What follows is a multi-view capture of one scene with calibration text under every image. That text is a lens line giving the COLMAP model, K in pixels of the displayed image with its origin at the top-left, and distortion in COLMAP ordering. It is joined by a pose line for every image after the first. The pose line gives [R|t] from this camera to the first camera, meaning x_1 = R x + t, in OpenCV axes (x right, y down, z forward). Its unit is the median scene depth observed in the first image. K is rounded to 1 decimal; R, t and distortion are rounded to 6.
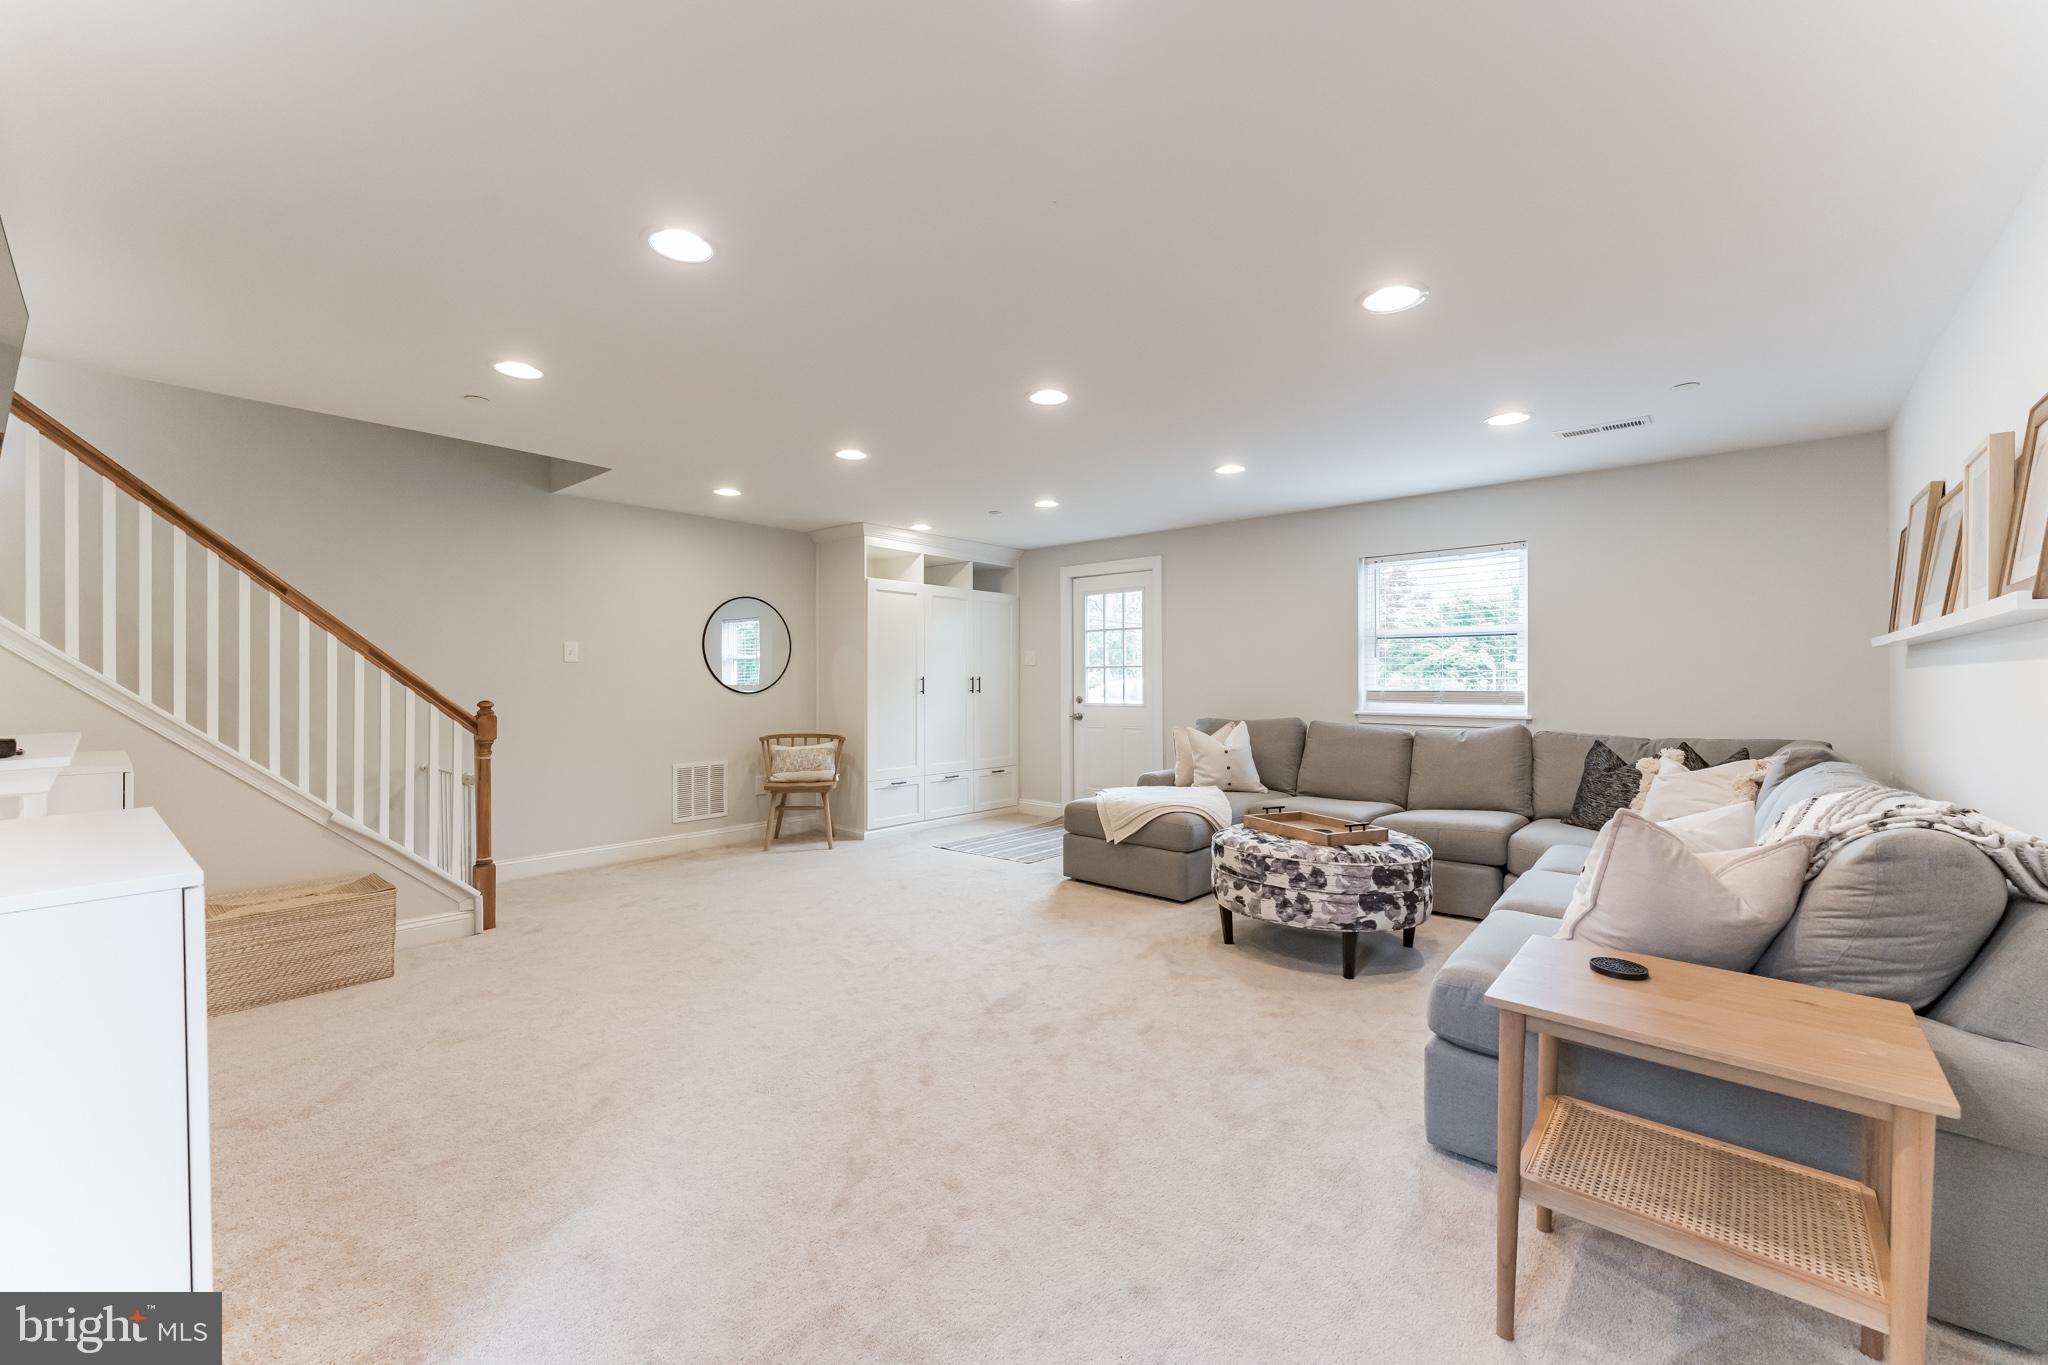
lens RADIAL K [[851.7, 0, 1026.3], [0, 851.7, 678.0], [0, 0, 1]] dist [0.001665, -0.000142]
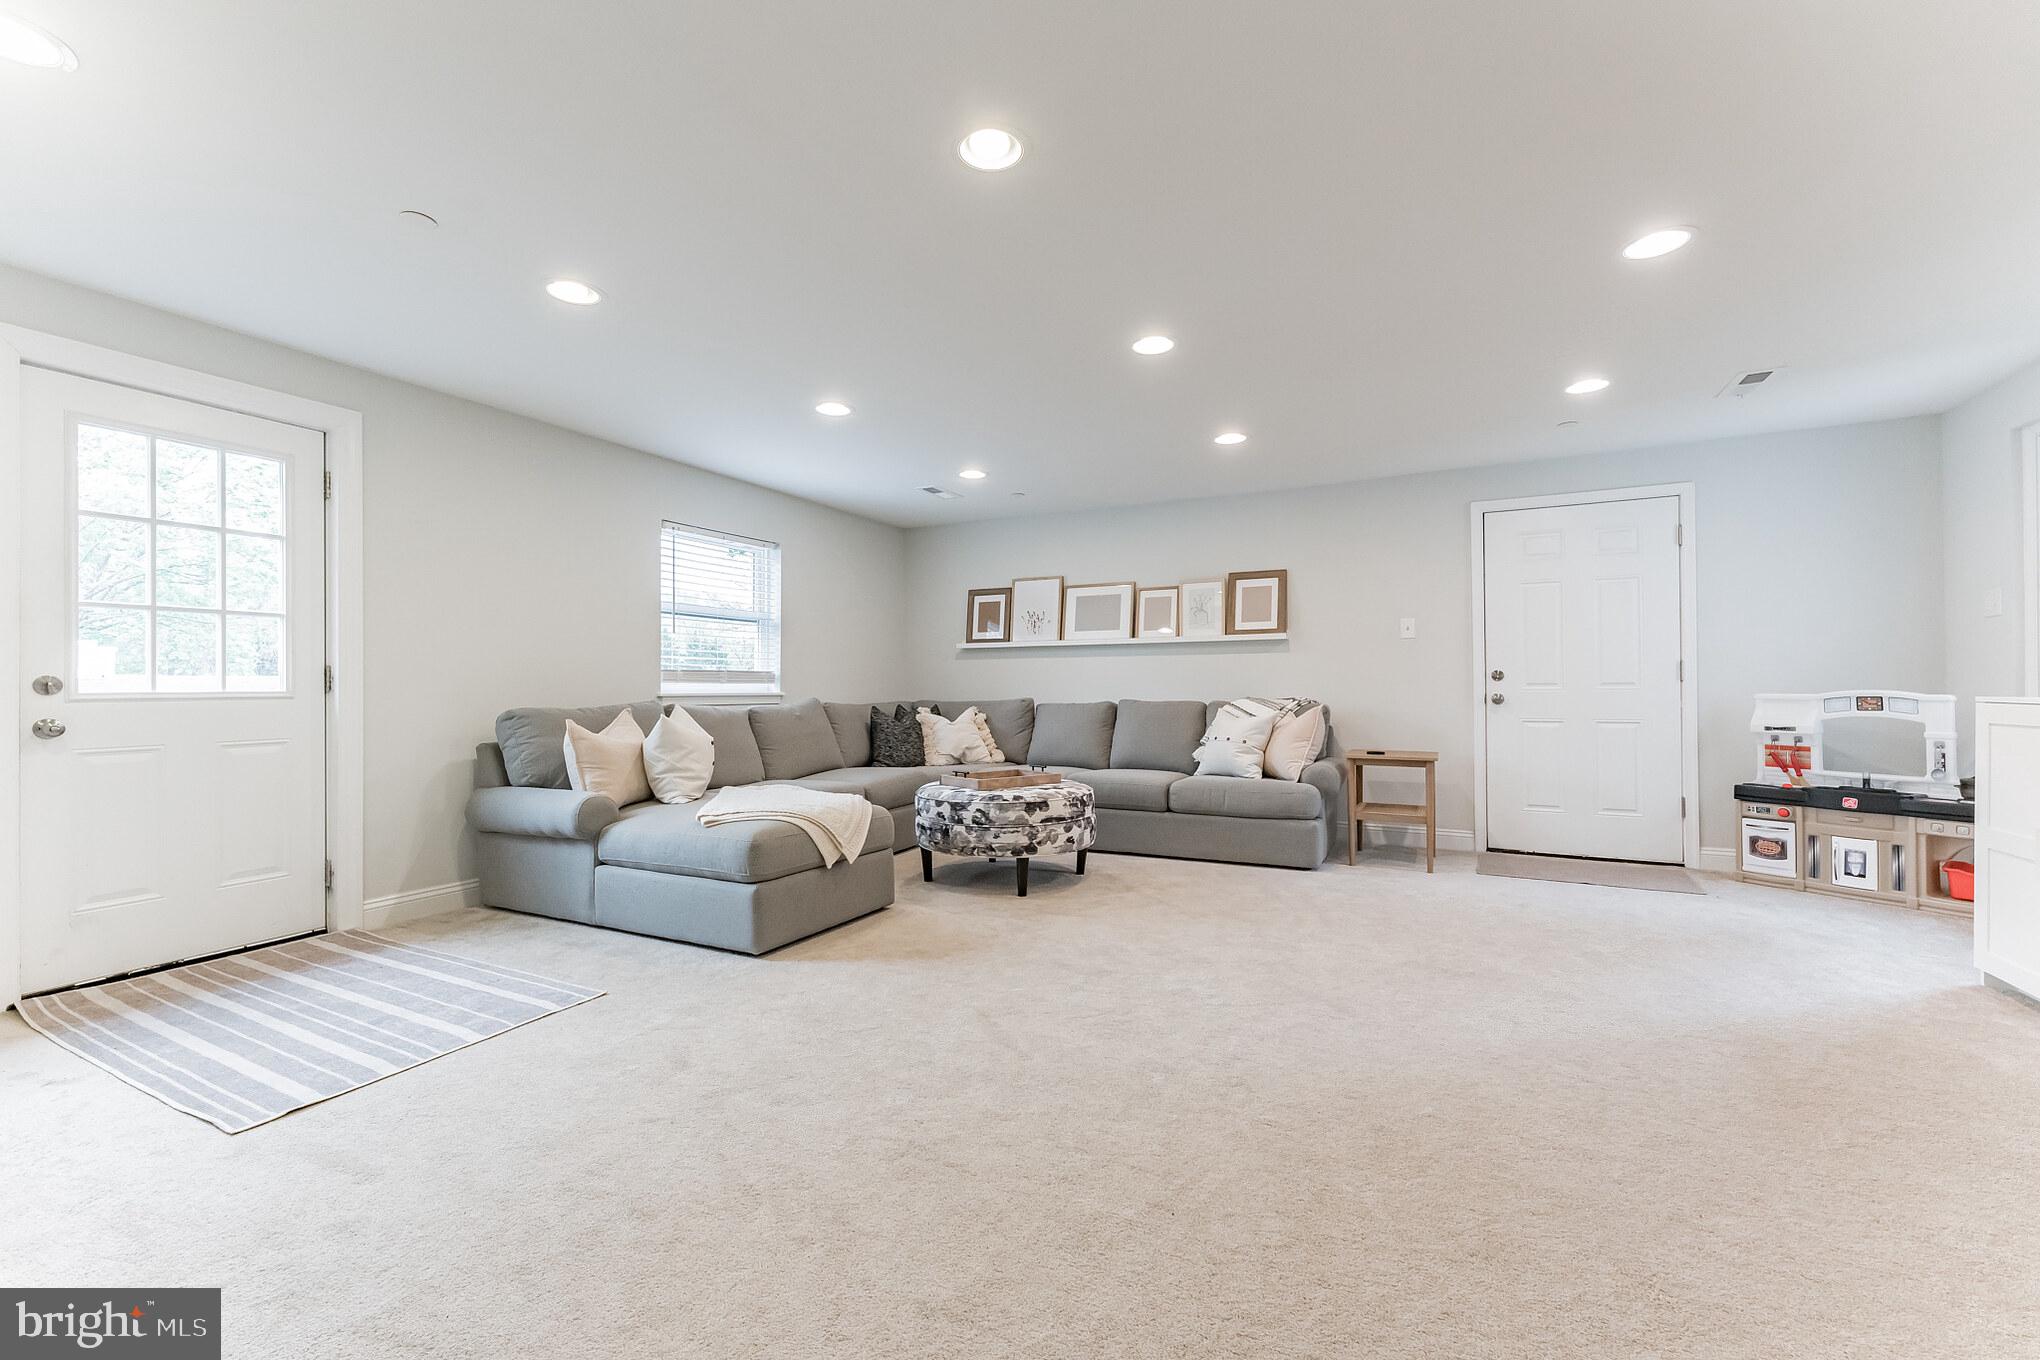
lens RADIAL K [[802.3, 0, 1016.7], [0, 802.3, 683.4], [0, 0, 1]] dist [-0.004665, -0.000680]
pose [[-0.241619, 0.004743, 0.970360, -0.563282], [-0.000324, 0.999988, -0.004968, 0.037069], [-0.970371, -0.001515, -0.241615, 0.945106]]
